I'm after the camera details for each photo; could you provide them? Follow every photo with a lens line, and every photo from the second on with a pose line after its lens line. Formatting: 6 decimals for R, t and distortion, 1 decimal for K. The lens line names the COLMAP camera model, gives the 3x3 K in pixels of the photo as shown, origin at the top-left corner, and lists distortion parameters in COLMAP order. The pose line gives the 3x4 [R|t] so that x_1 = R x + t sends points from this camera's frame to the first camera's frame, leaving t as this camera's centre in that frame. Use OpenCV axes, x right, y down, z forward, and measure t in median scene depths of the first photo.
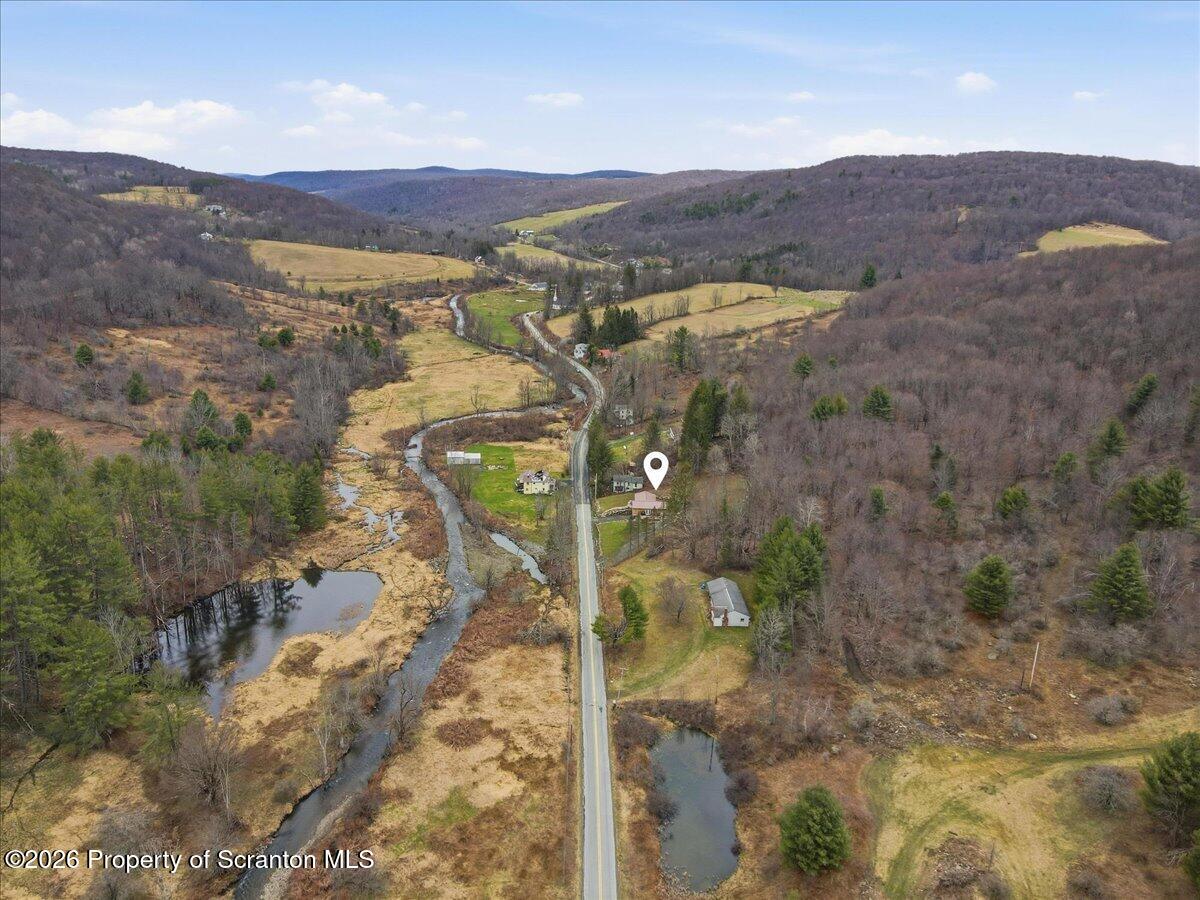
lens RADIAL K [[872.6, 0, 590.4], [0, 872.6, 445.7], [0, 0, 1]] dist [0.015195, -0.002785]
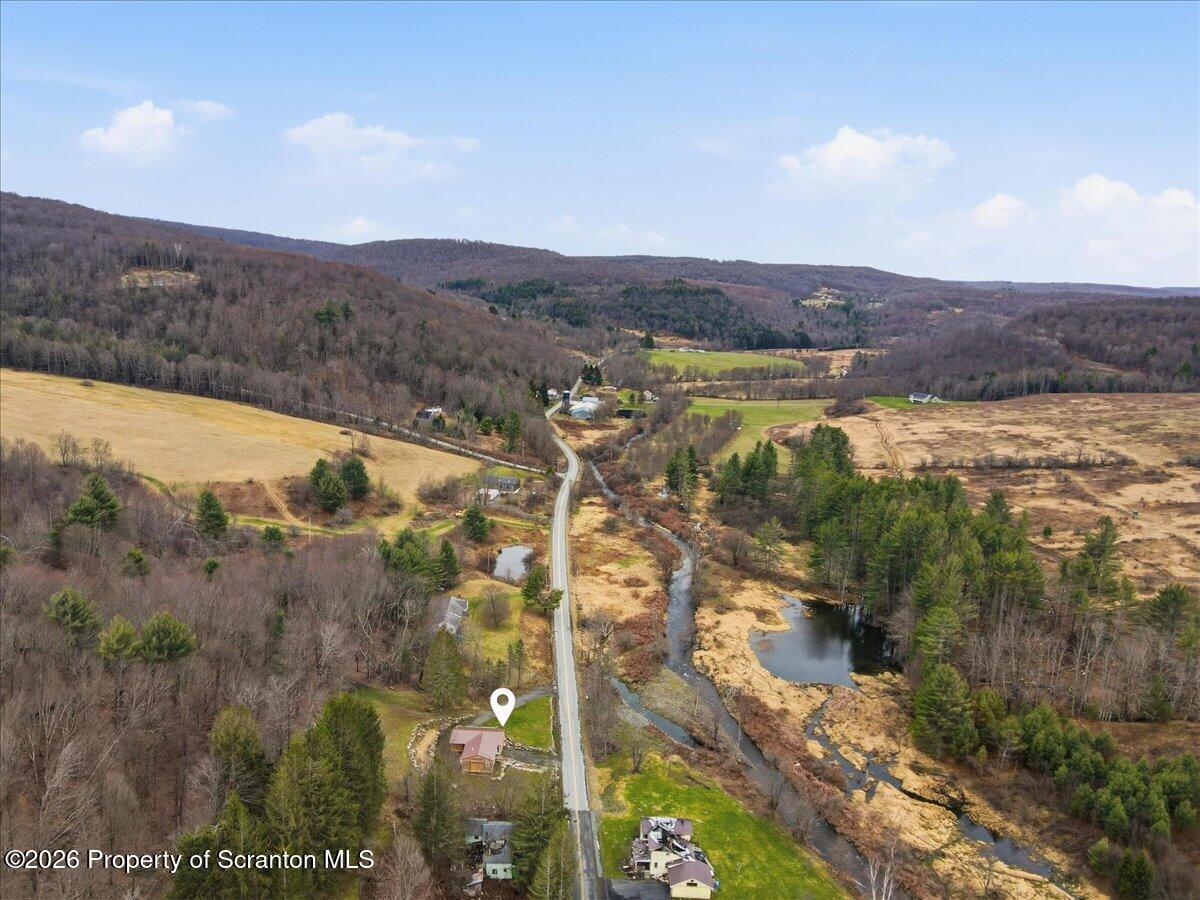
lens RADIAL K [[872.6, 0, 590.4], [0, 872.6, 445.7], [0, 0, 1]] dist [0.015195, -0.002785]
pose [[-0.998469, -0.042747, -0.035098, 0.016689], [-0.053999, 0.890730, 0.451315, -0.631776], [0.011970, 0.452519, -0.891674, 2.153462]]
